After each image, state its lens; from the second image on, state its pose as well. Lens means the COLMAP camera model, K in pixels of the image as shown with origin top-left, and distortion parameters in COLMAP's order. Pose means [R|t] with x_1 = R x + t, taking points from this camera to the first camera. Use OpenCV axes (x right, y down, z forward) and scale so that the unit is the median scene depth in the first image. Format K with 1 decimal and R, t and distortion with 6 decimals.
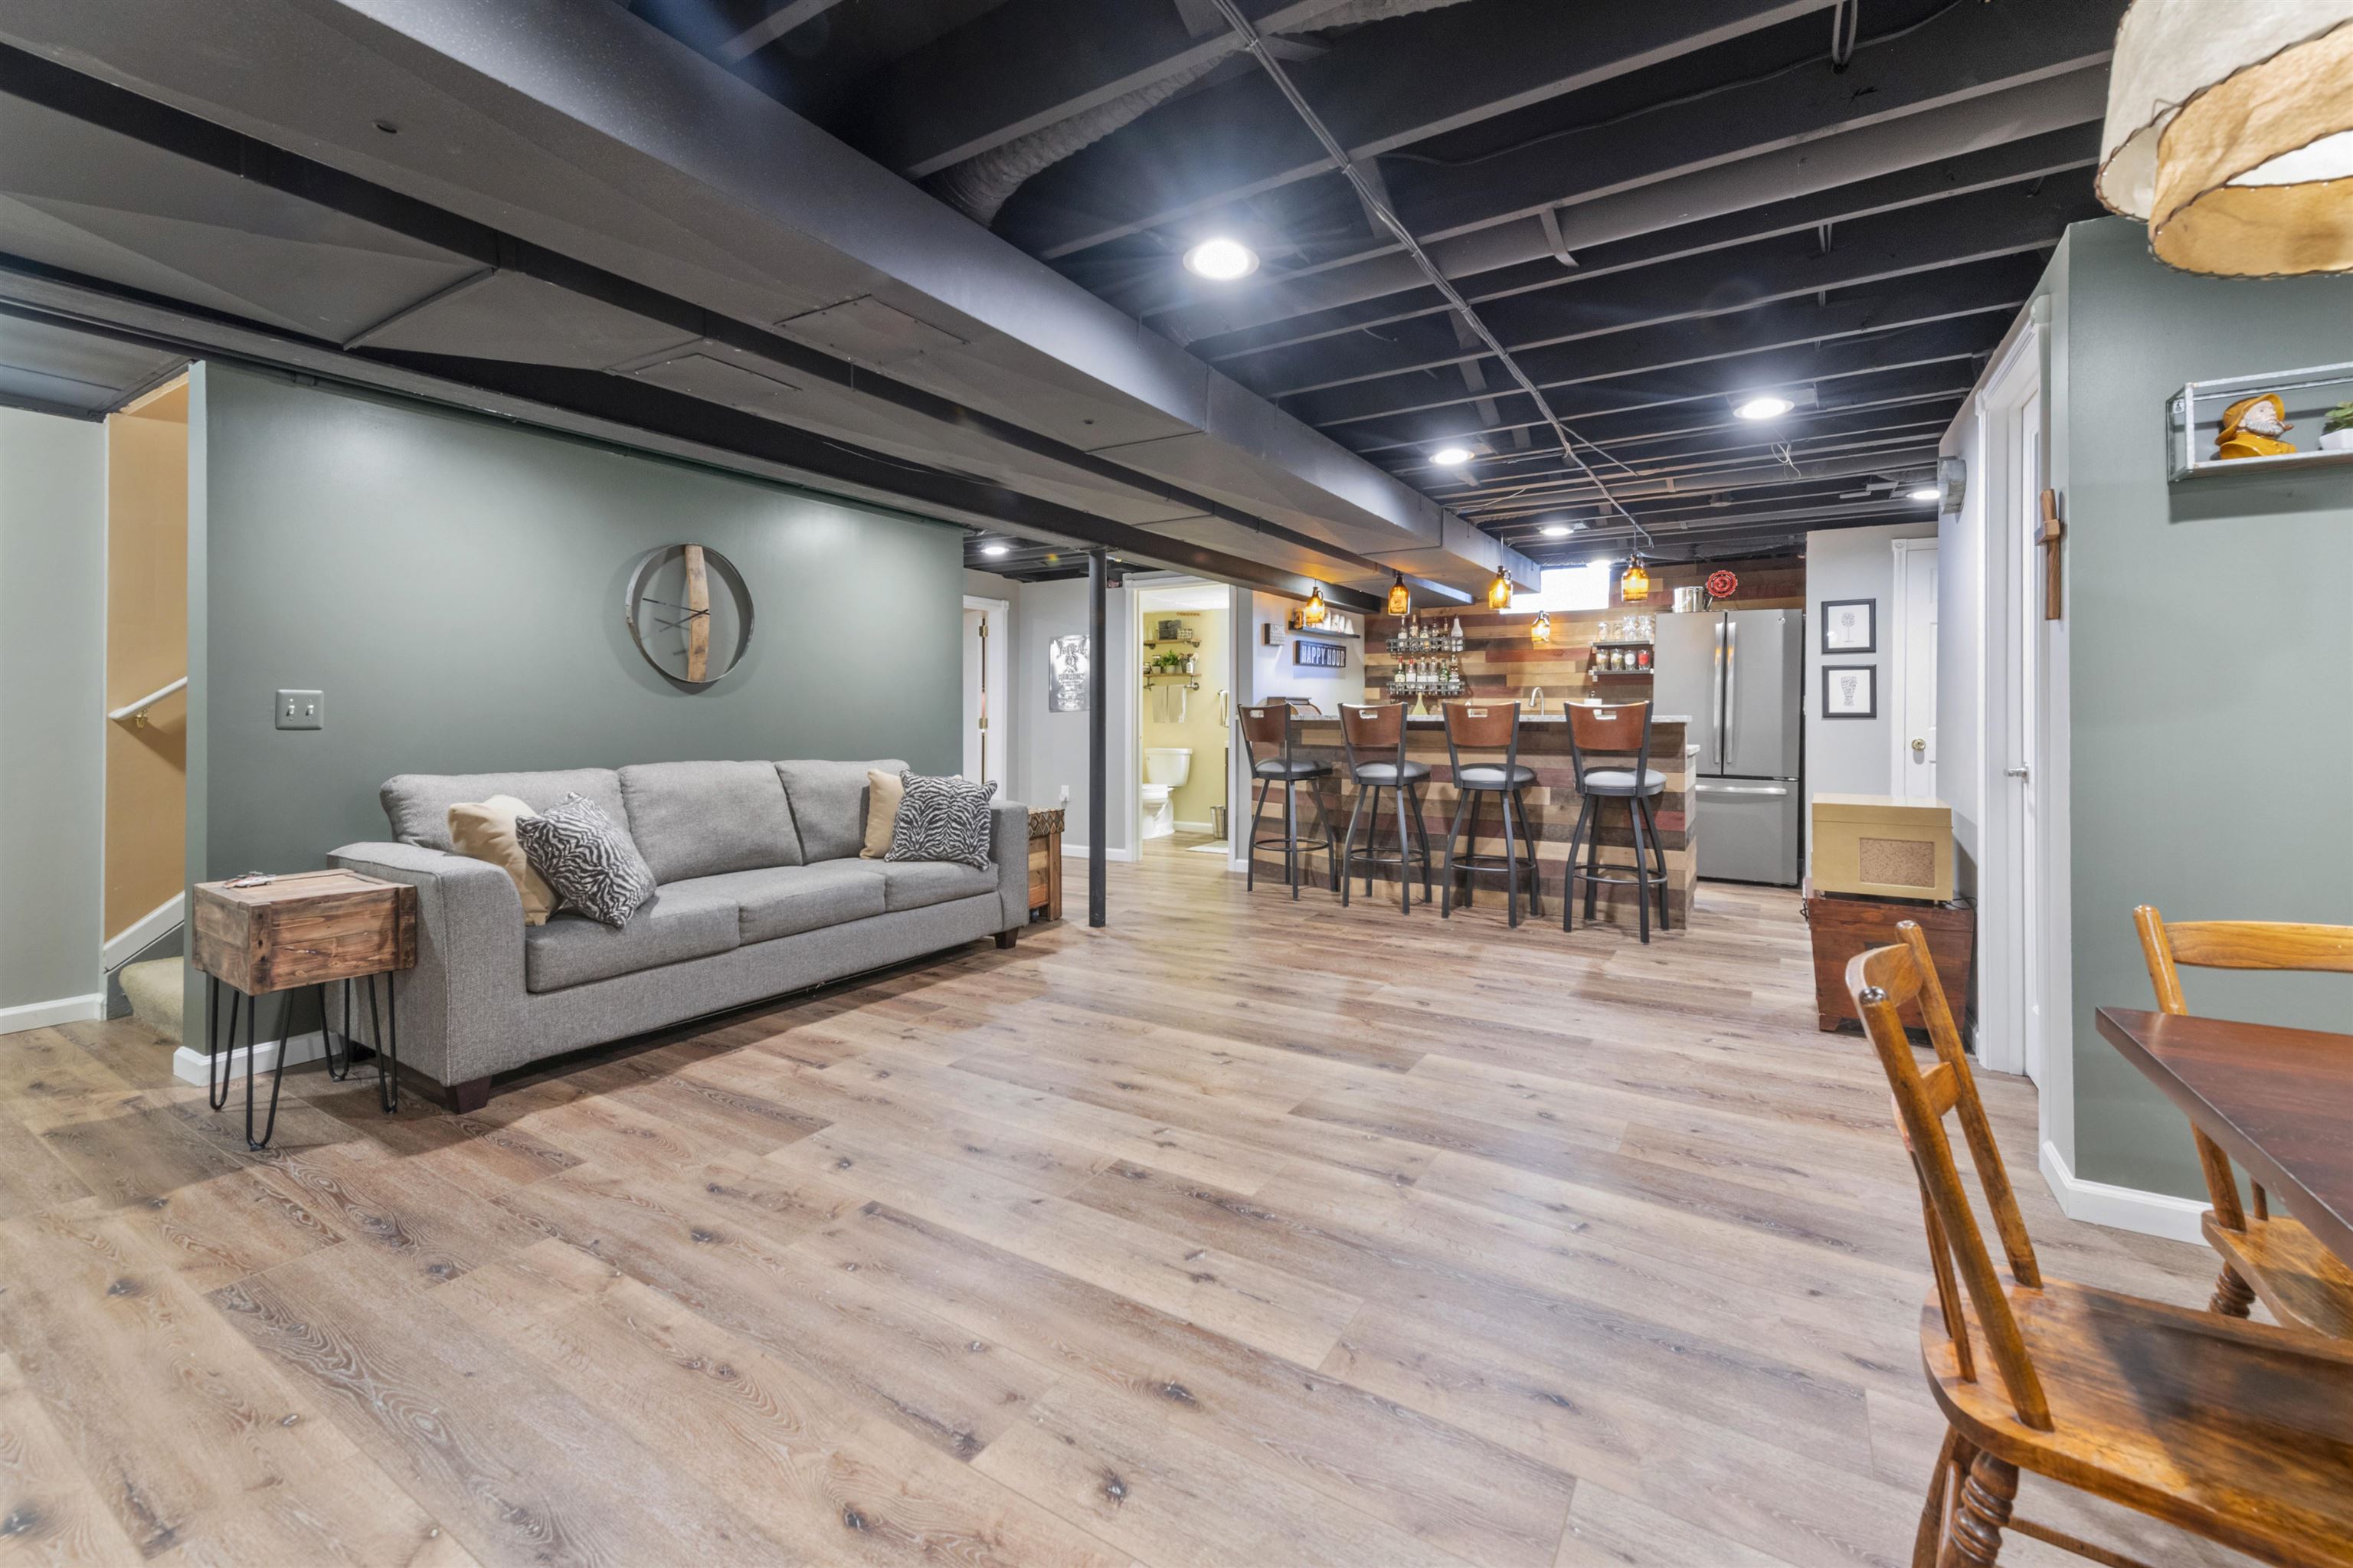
lens RADIAL K [[963.1, 0, 1177.6], [0, 963.1, 714.3], [0, 0, 1]] dist [-0.000027, -0.000010]
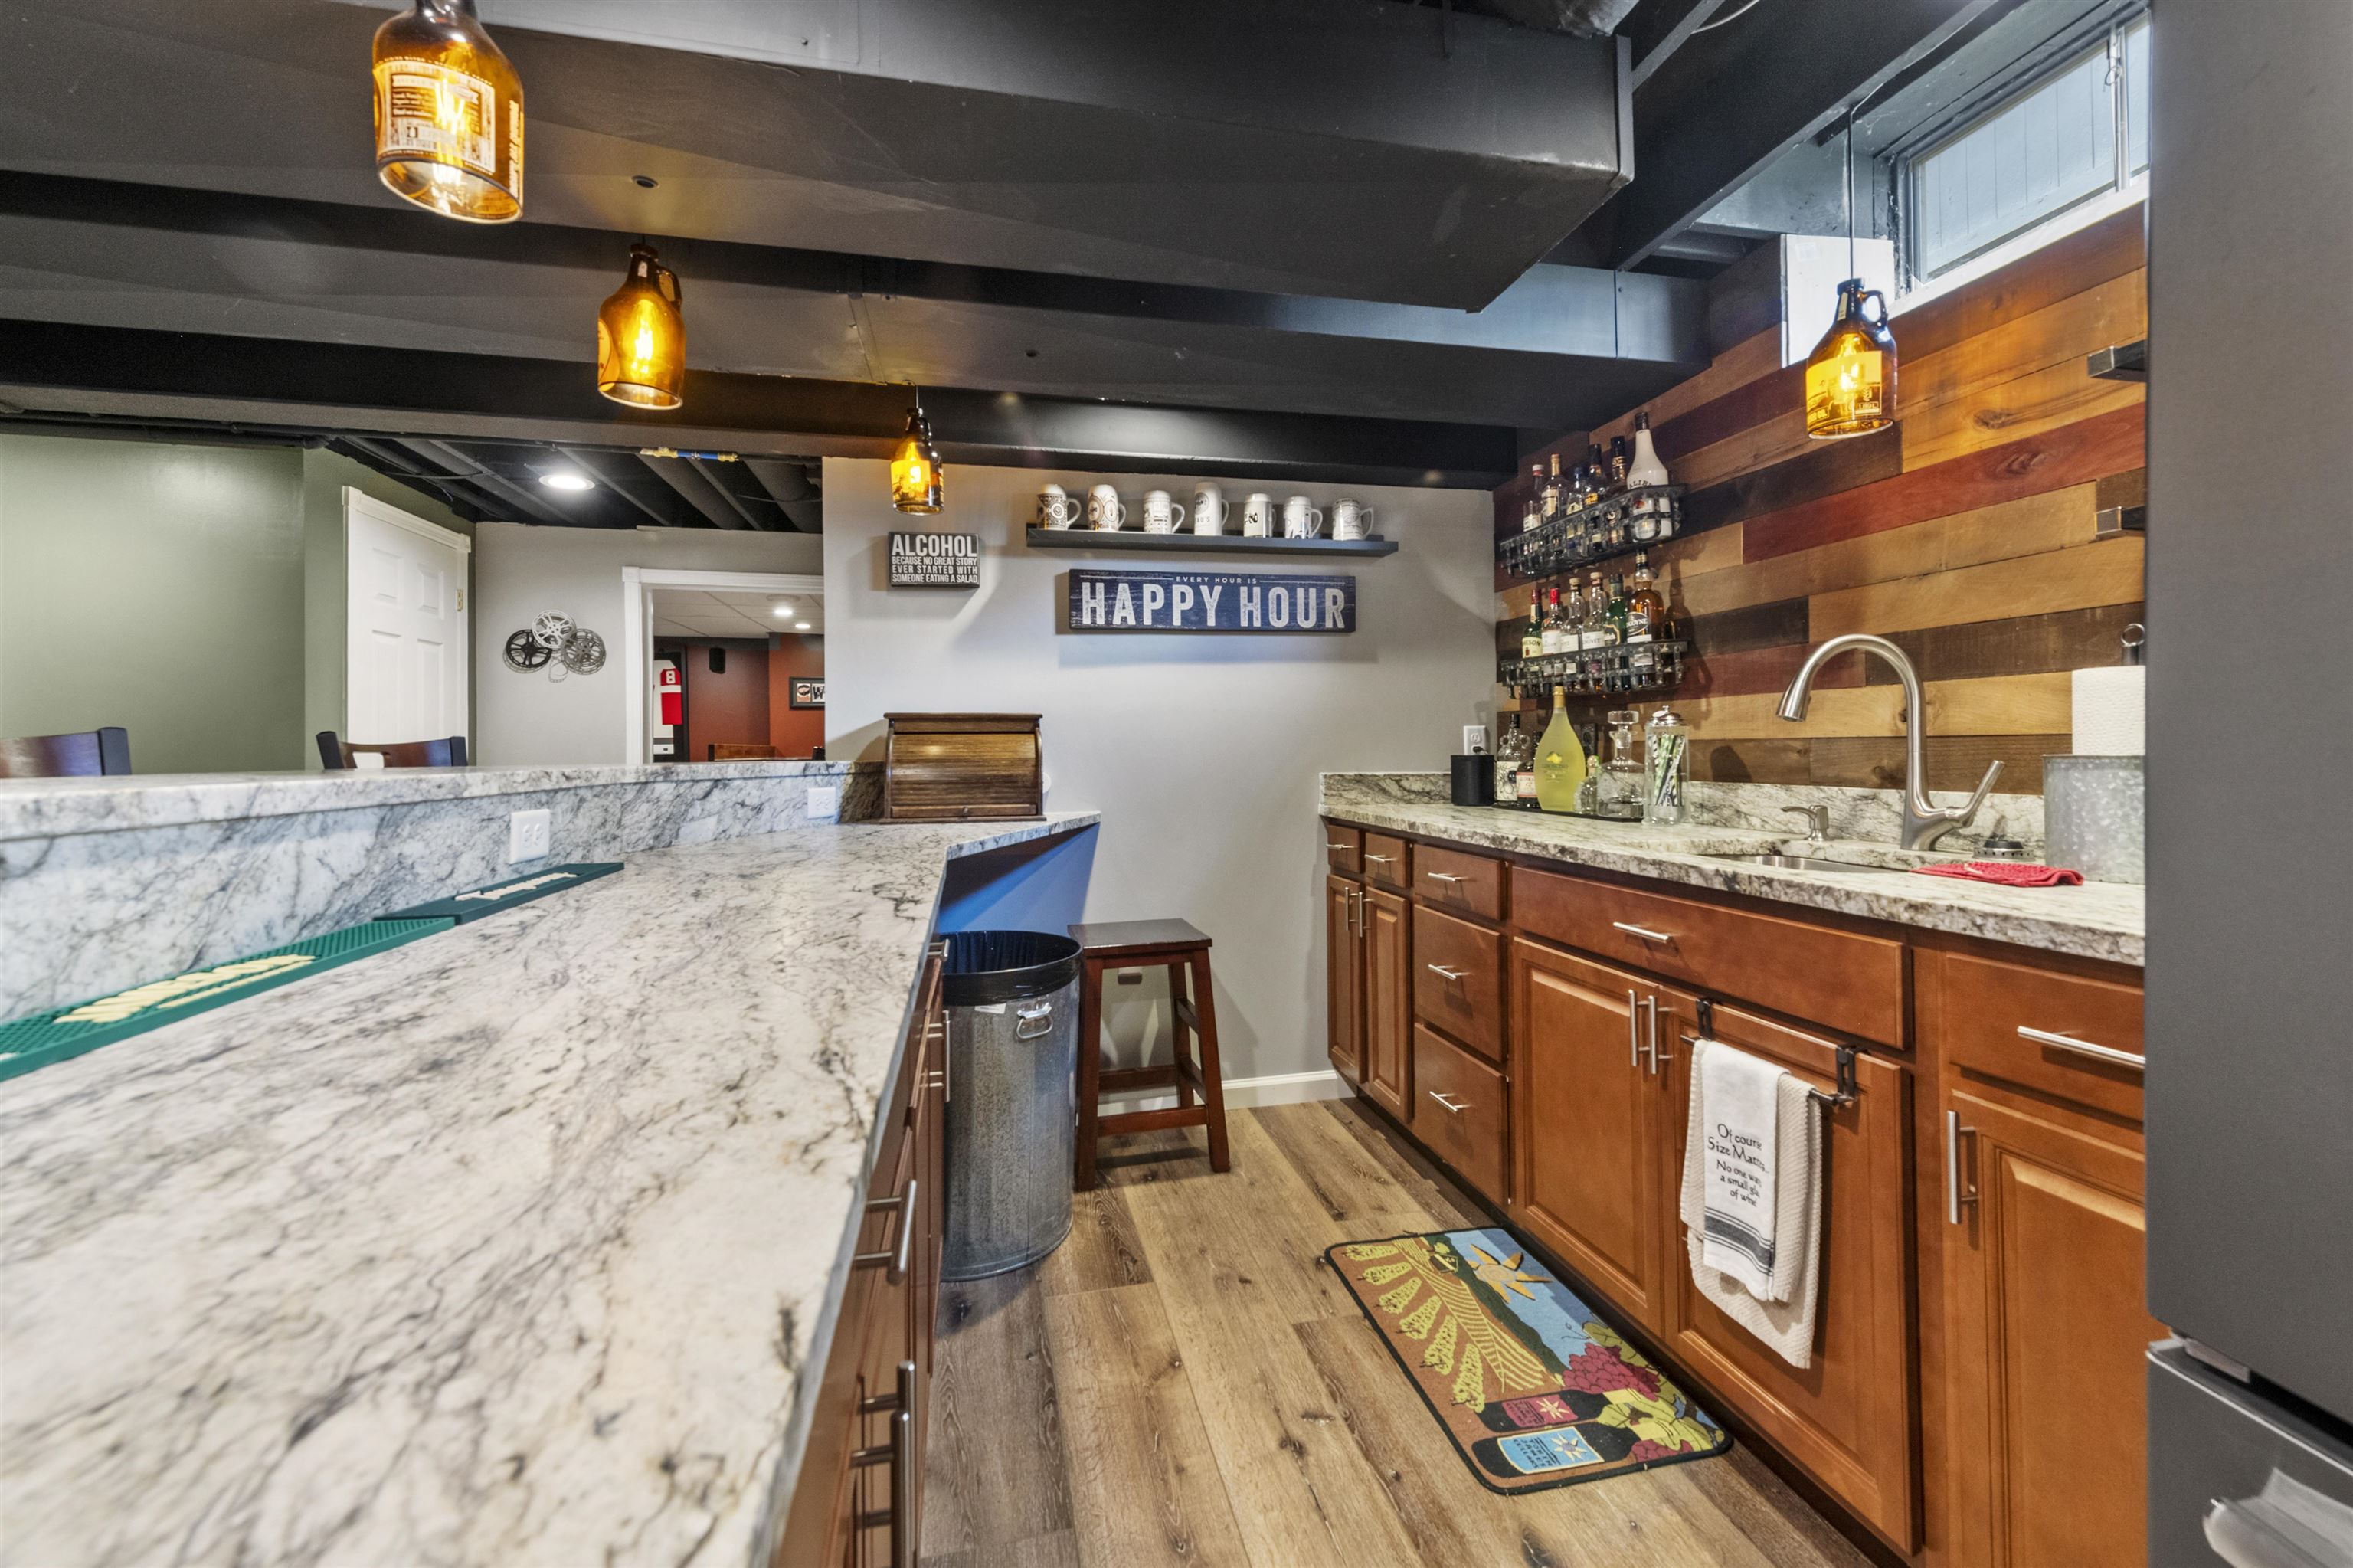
lens RADIAL K [[937.9, 0, 1175.8], [0, 937.9, 754.7], [0, 0, 1]] dist [-0.000064, -0.000031]
pose [[0.695570, -0.004920, -0.718442, 0.397773], [0.011294, 0.999928, 0.004087, -0.001292], [0.718370, -0.010957, 0.695575, 0.689887]]
